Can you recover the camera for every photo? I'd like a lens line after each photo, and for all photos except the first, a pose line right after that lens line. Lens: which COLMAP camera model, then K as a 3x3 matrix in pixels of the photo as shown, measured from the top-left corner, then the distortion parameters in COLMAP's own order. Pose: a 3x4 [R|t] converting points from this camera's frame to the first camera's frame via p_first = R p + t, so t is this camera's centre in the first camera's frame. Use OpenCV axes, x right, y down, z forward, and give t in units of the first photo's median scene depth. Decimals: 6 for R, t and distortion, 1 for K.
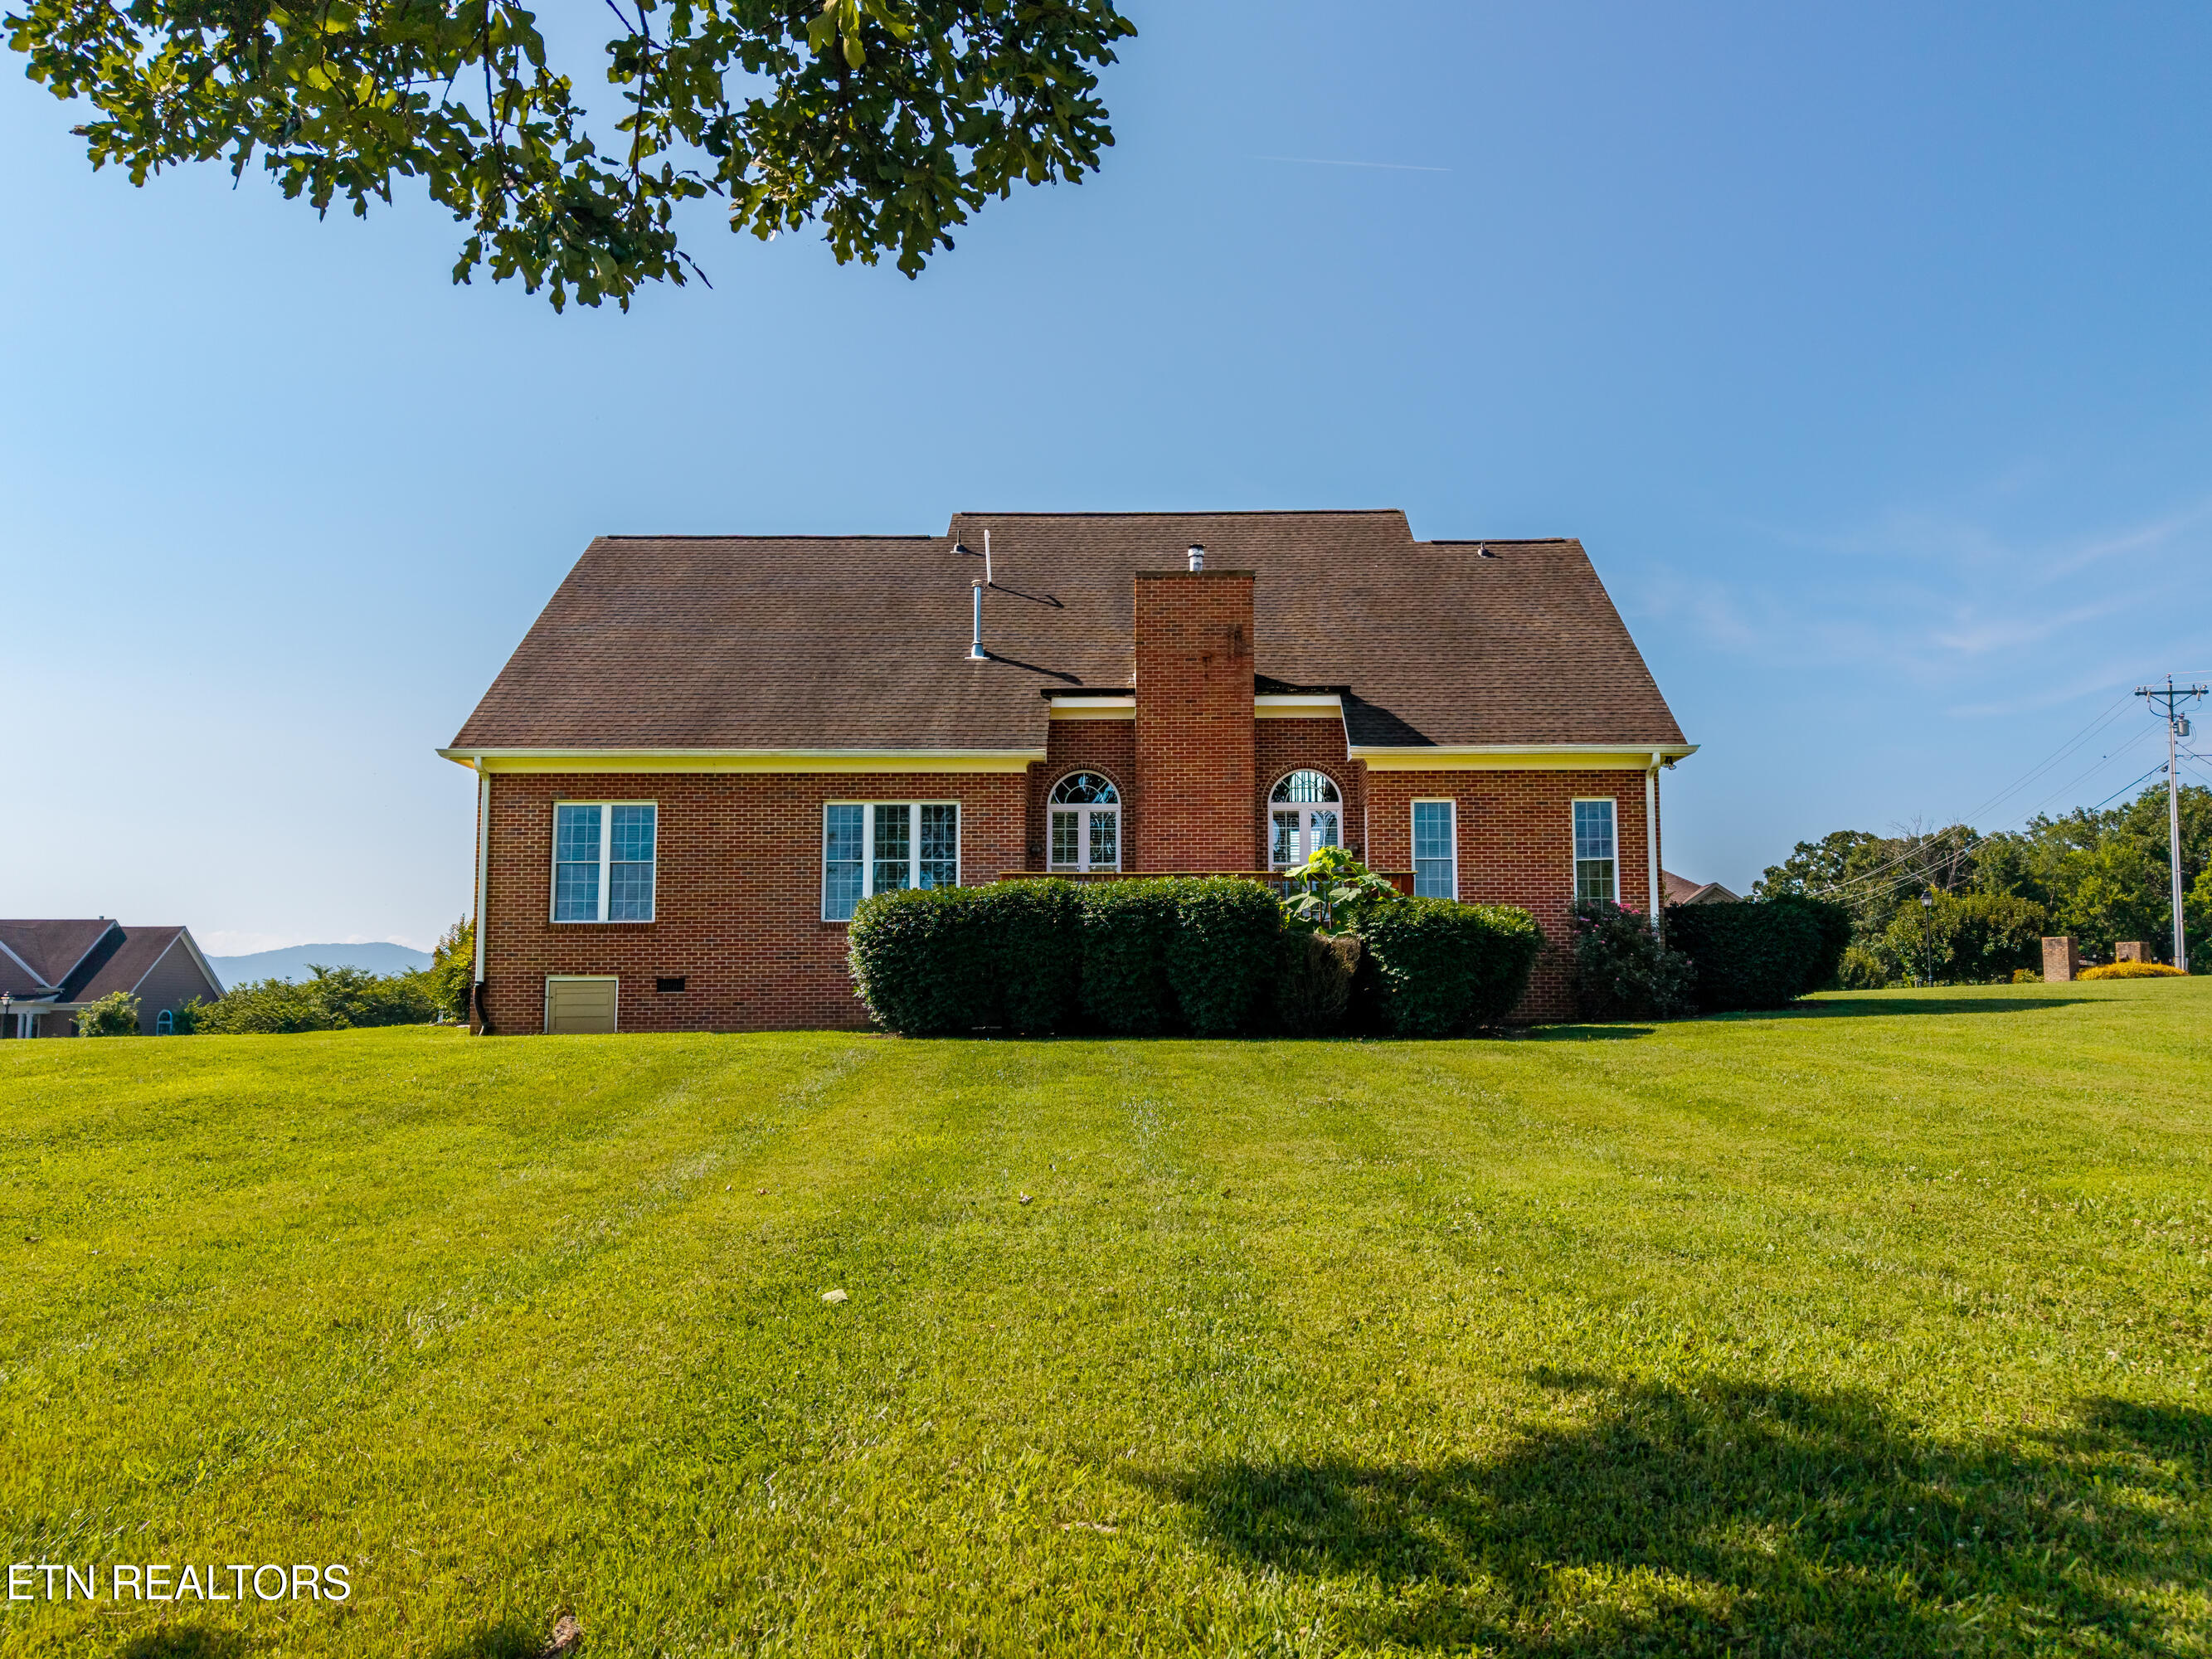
lens RADIAL K [[1470.3, 0, 1110.5], [0, 1470.3, 831.0], [0, 0, 1]] dist [0.044778, -0.052525]
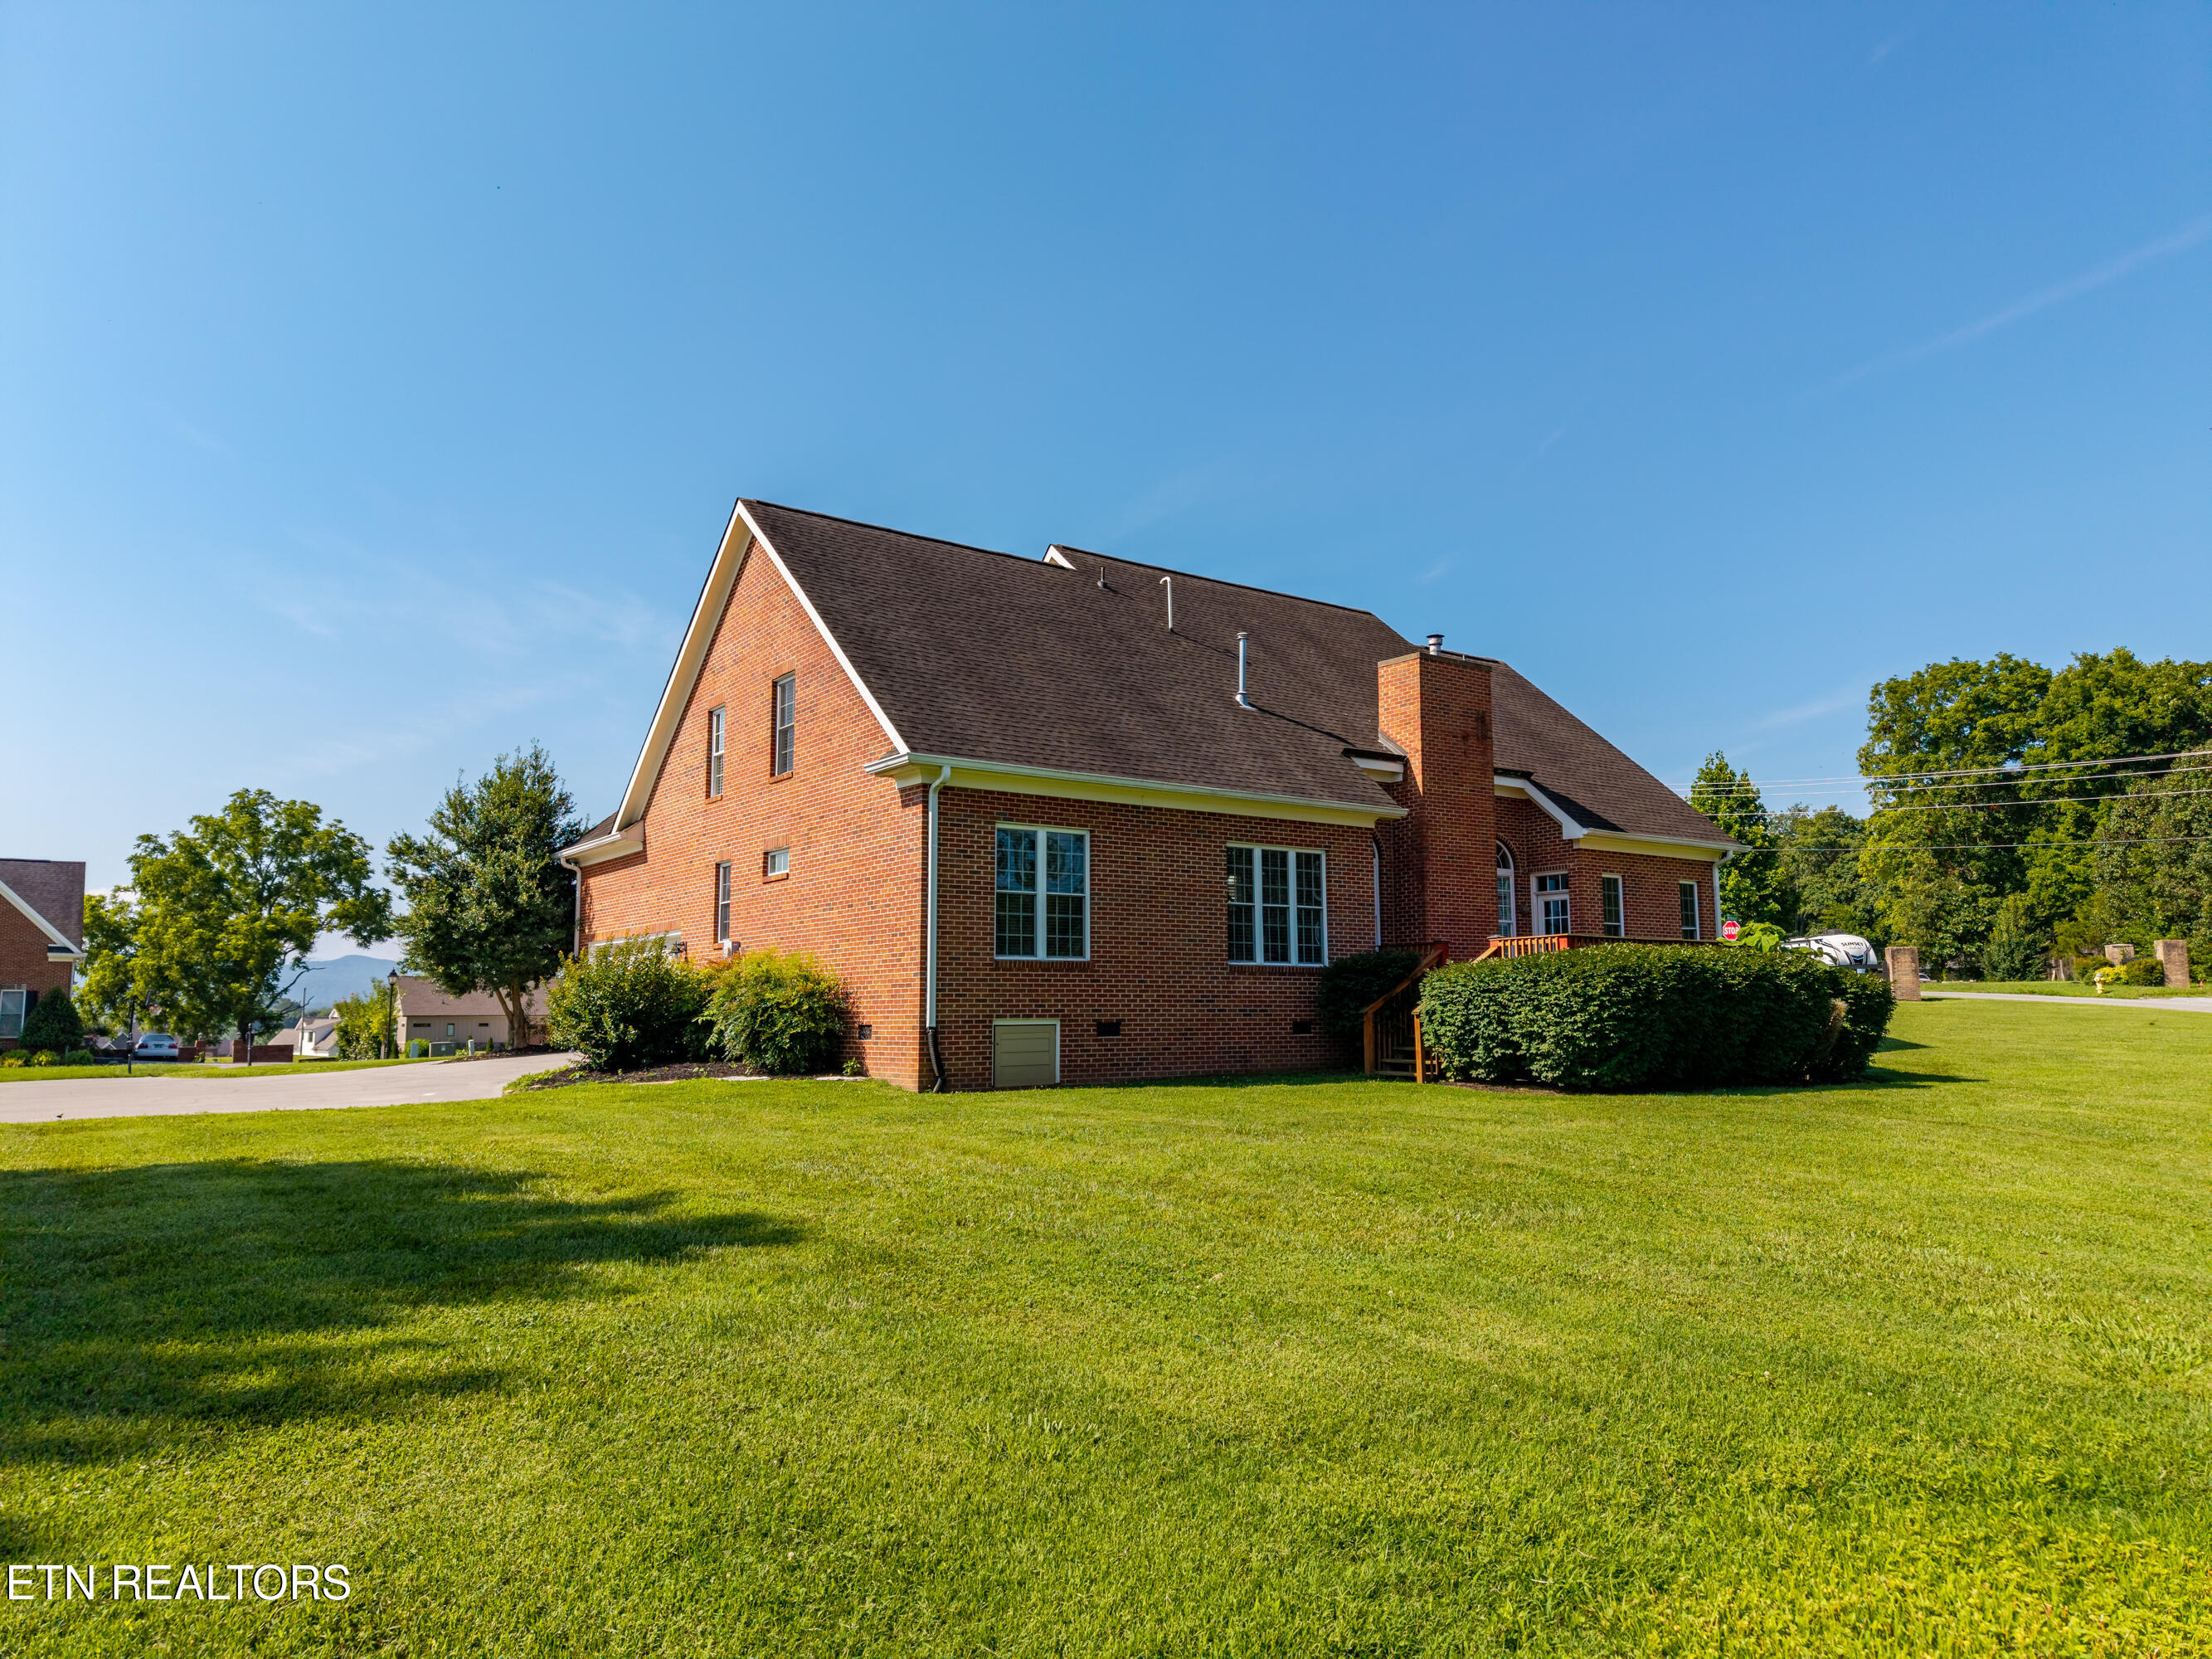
lens RADIAL K [[1470.3, 0, 1110.5], [0, 1470.3, 831.0], [0, 0, 1]] dist [0.044778, -0.052525]
pose [[0.805407, 0.072032, 0.588328, -0.841353], [-0.074773, 0.997006, -0.019707, -0.002360], [-0.587986, -0.028119, 0.808382, 0.245299]]
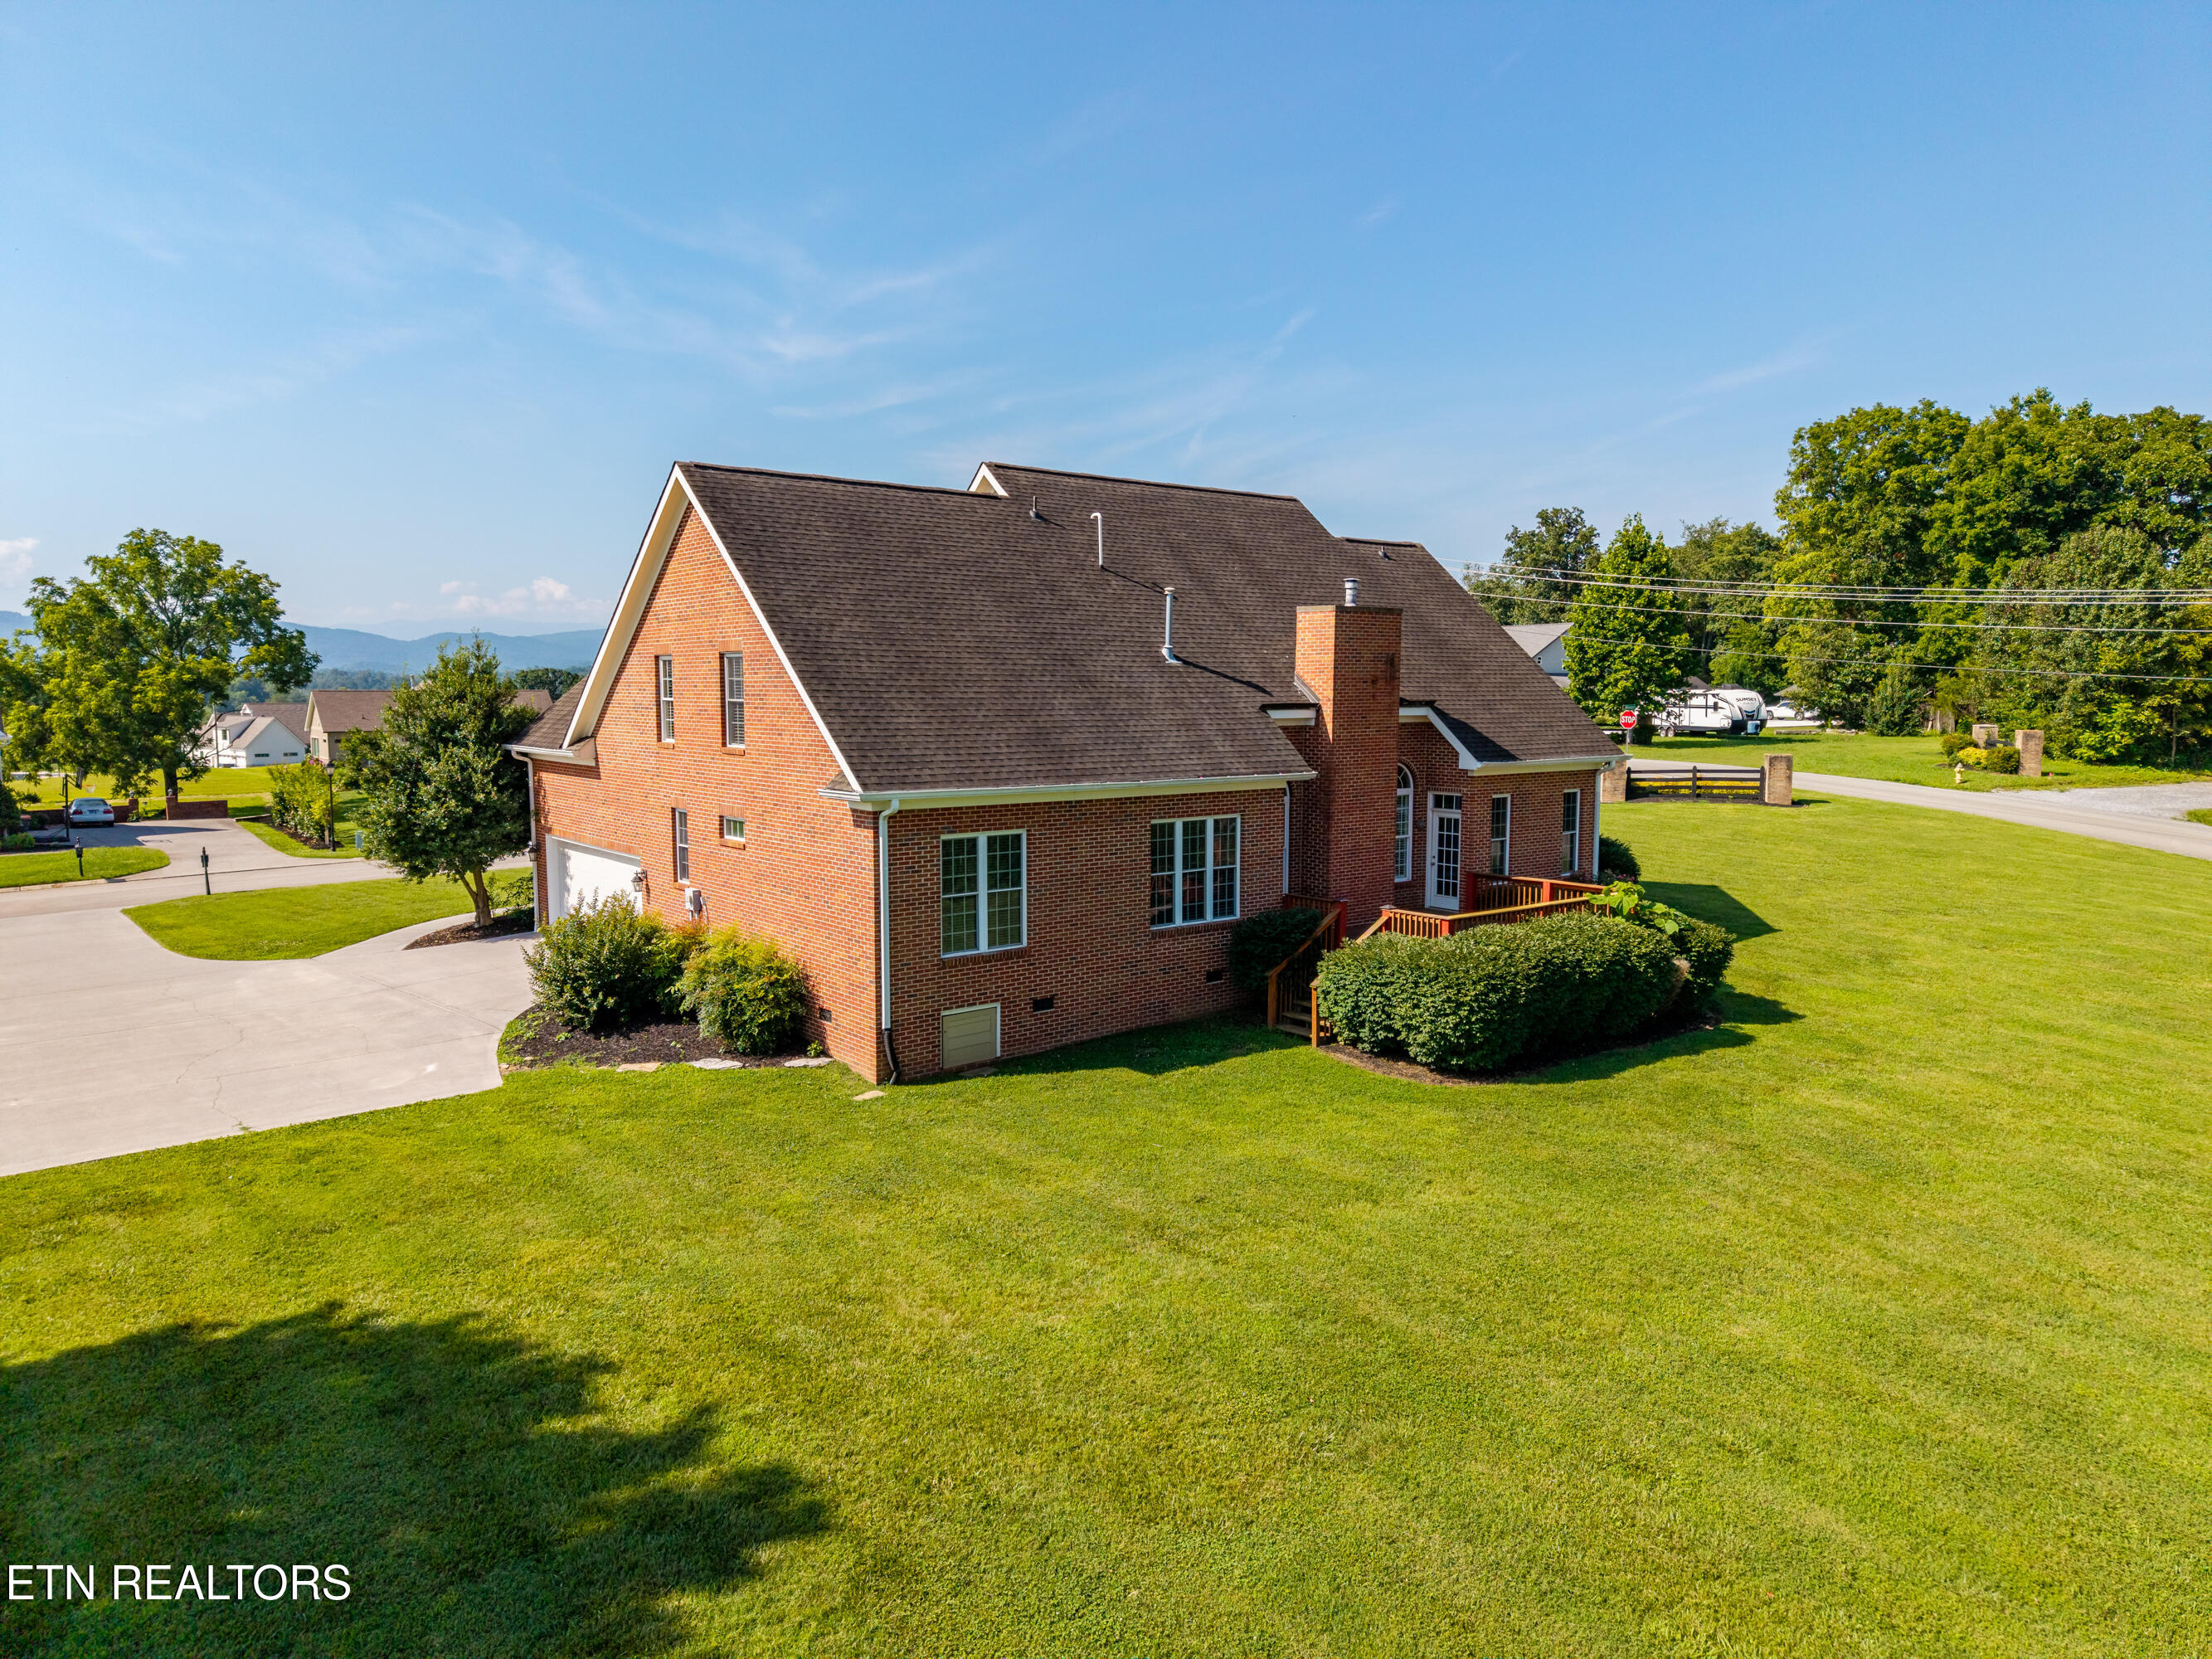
lens RADIAL K [[1470.3, 0, 1110.5], [0, 1470.3, 831.0], [0, 0, 1]] dist [0.044778, -0.052525]
pose [[0.774040, -0.060591, 0.630231, -0.900888], [-0.084318, 0.976679, 0.197456, -0.224402], [-0.627497, -0.205979, 0.750880, 0.203367]]
